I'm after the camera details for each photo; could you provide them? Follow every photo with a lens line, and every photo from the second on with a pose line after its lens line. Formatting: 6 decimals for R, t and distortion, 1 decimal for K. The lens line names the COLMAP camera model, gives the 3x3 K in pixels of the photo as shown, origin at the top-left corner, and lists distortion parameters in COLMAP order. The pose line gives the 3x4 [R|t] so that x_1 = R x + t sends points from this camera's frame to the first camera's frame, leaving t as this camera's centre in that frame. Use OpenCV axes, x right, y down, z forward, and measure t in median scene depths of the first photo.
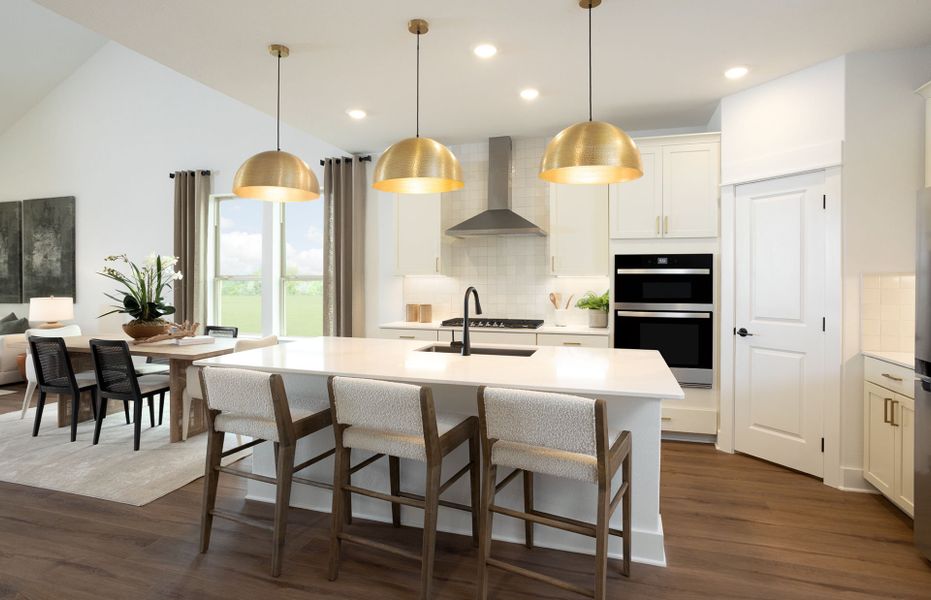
lens RADIAL K [[489.7, 0, 466.0], [0, 489.7, 281.9], [0, 0, 1]] dist [-0.025923, 0.019826]
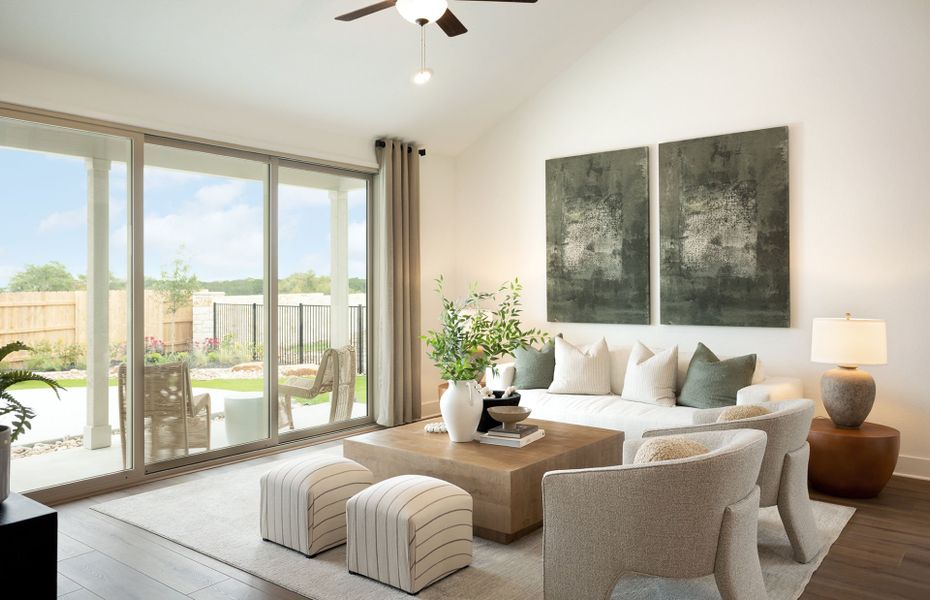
lens RADIAL K [[605.5, 0, 464.7], [0, 605.5, 282.8], [0, 0, 1]] dist [0.001320, 0.001929]
pose [[0.950058, 0.001367, -0.312069, -1.375986], [-0.007197, 0.999820, -0.017533, 0.013623], [0.311989, 0.018904, 0.949898, 0.387020]]
